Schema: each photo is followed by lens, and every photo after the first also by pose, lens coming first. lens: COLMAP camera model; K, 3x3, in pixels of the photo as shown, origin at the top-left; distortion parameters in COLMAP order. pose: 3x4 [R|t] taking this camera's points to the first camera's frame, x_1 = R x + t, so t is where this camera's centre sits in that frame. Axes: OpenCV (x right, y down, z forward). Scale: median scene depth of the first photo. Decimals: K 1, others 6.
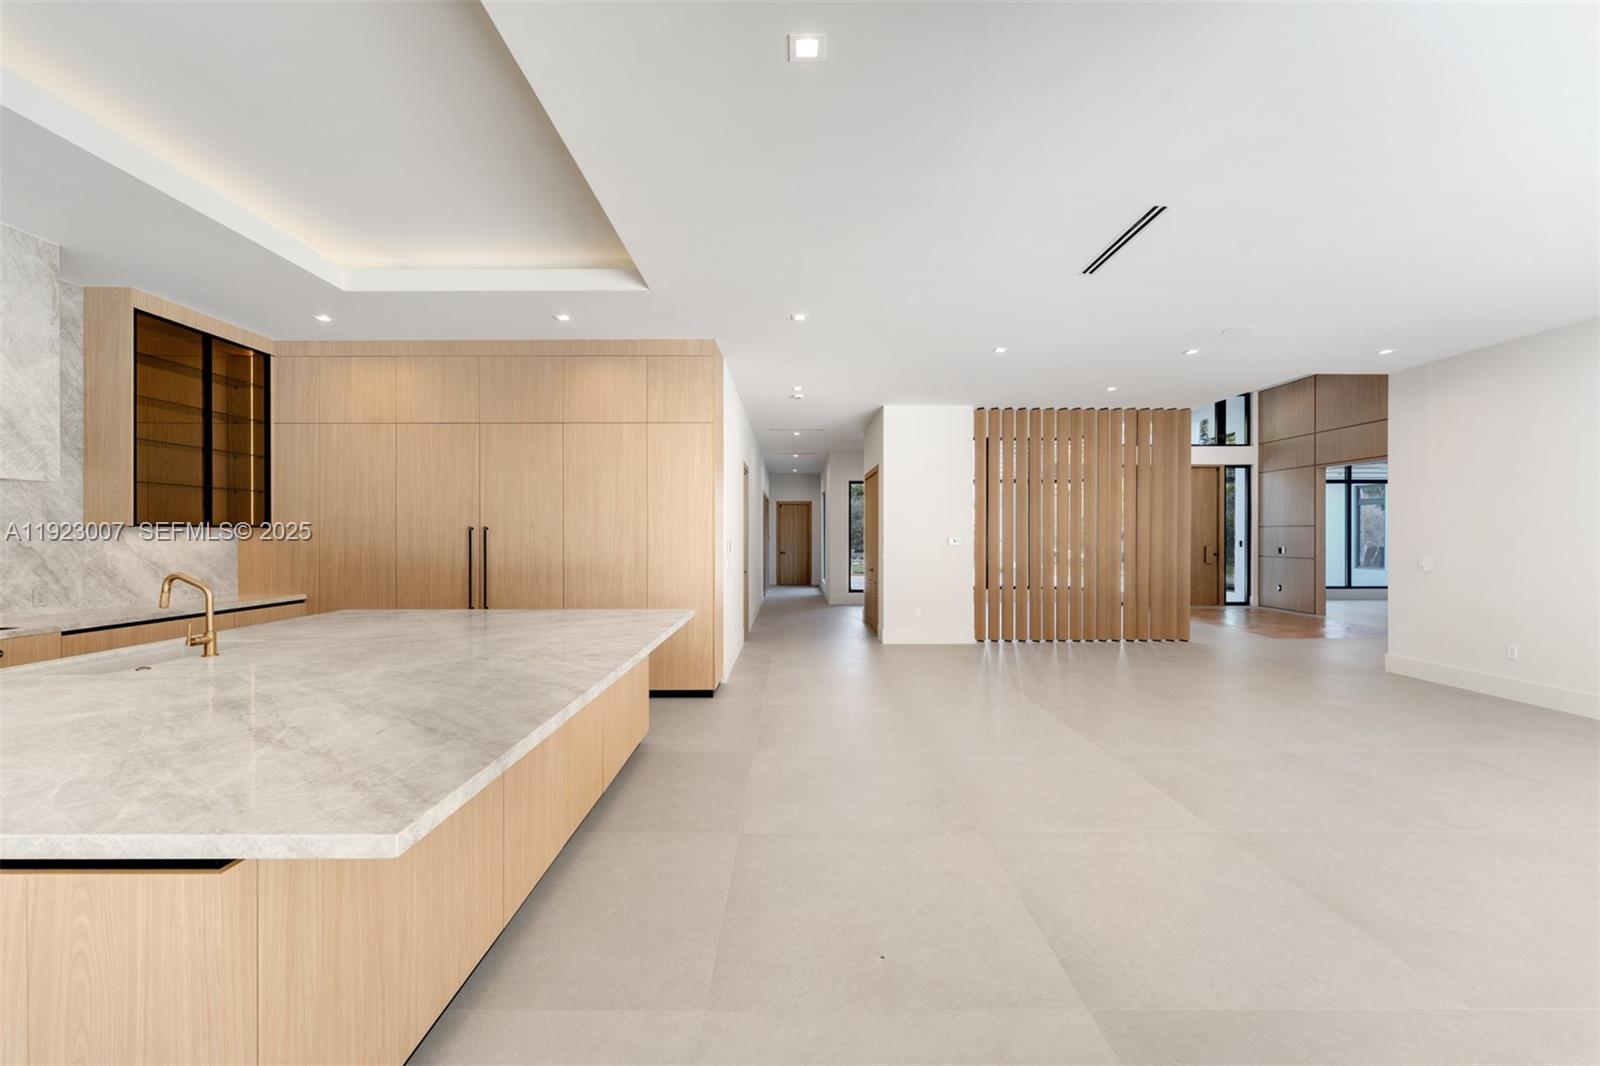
lens RADIAL K [[653.4, 0, 800.0], [0, 653.4, 533.0], [0, 0, 1]] dist [0.000198, 0.000062]
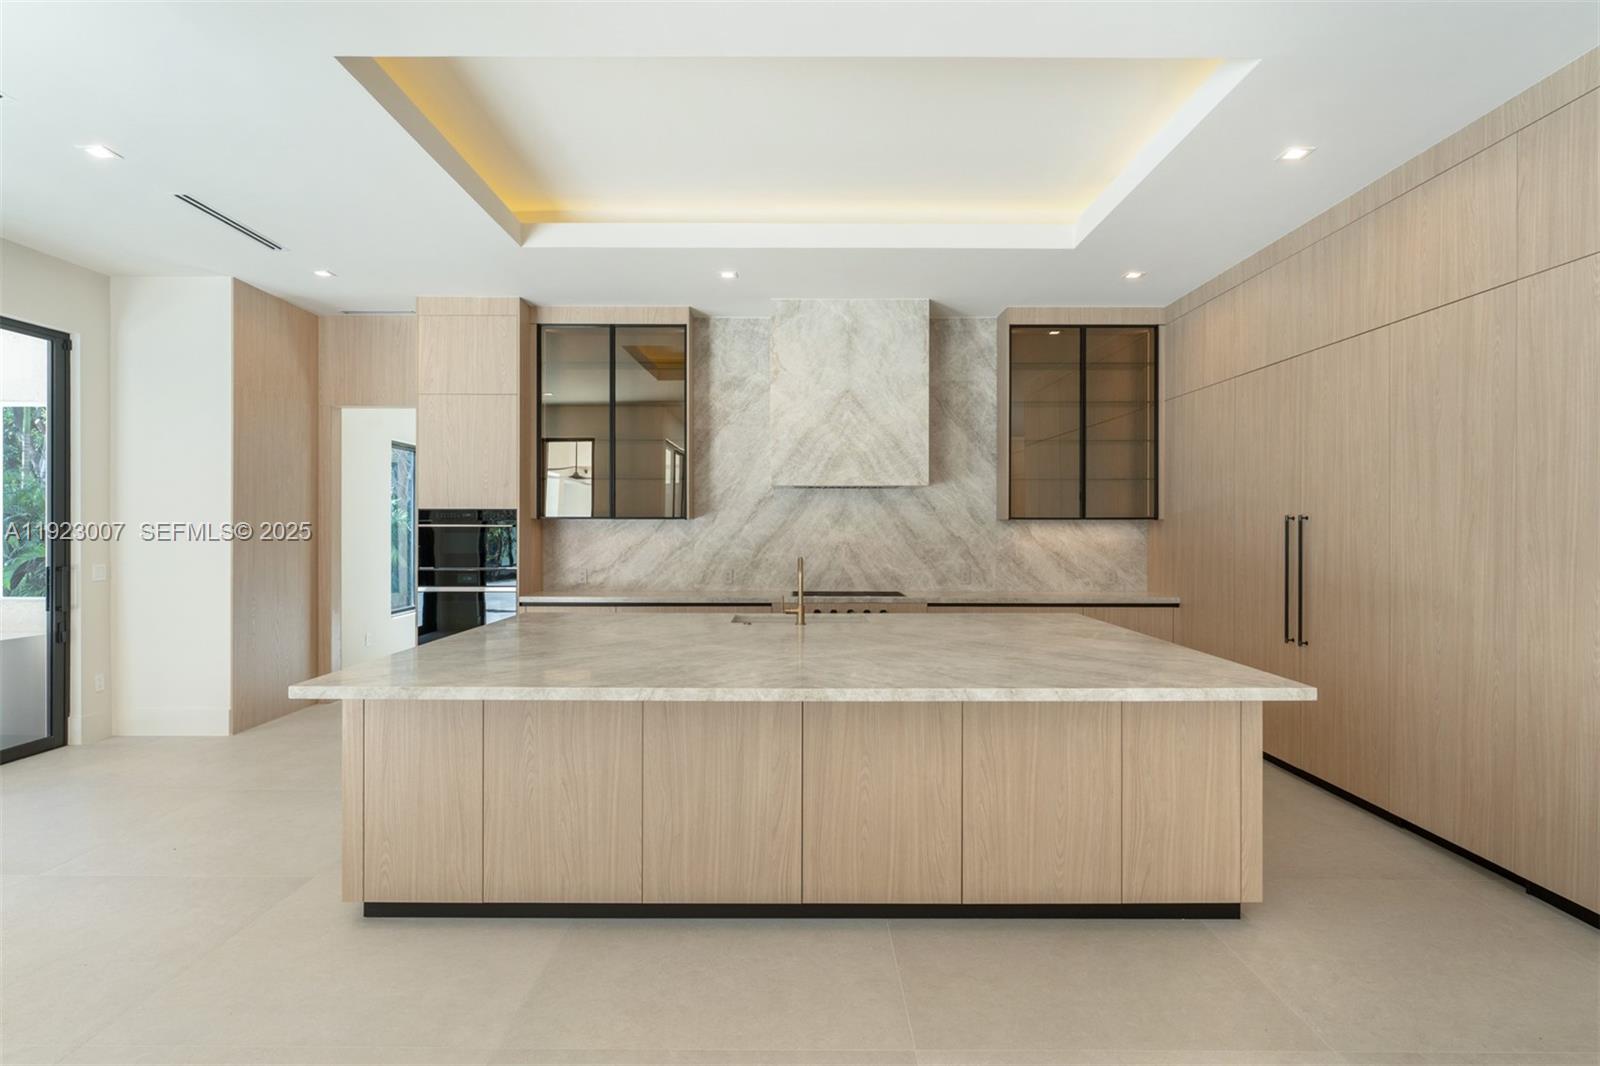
lens RADIAL K [[860.6, 0, 776.2], [0, 860.6, 526.6], [0, 0, 1]] dist [-0.002327, 0.000029]
pose [[-0.026533, 0.001361, -0.999647, 0.458854], [0.000616, 0.999999, 0.001345, -0.000243], [0.999648, -0.000580, -0.026534, 0.624973]]
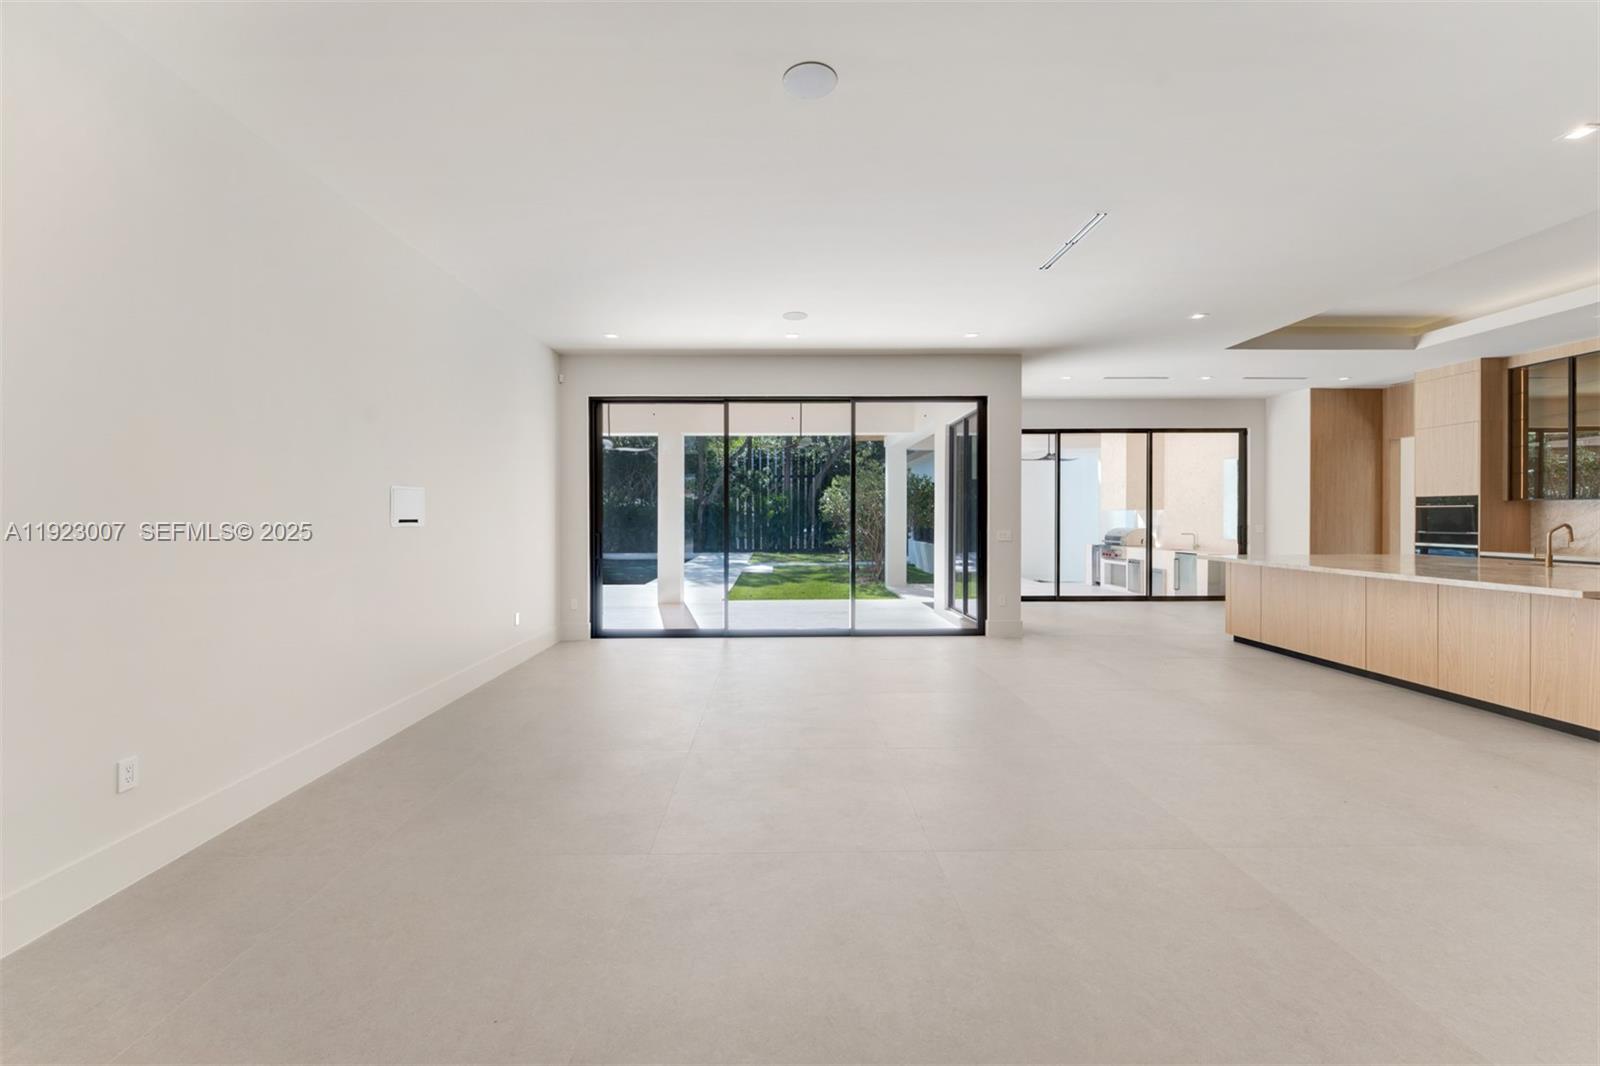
lens RADIAL K [[713.0, 0, 800.0], [0, 713.0, 533.0], [0, 0, 1]] dist [0.000343, 0.000019]
pose [[-0.999390, 0.003942, -0.034705, 0.857865], [0.003199, 0.999765, 0.021424, 0.025007], [0.034781, 0.021300, -0.999168, 1.939473]]
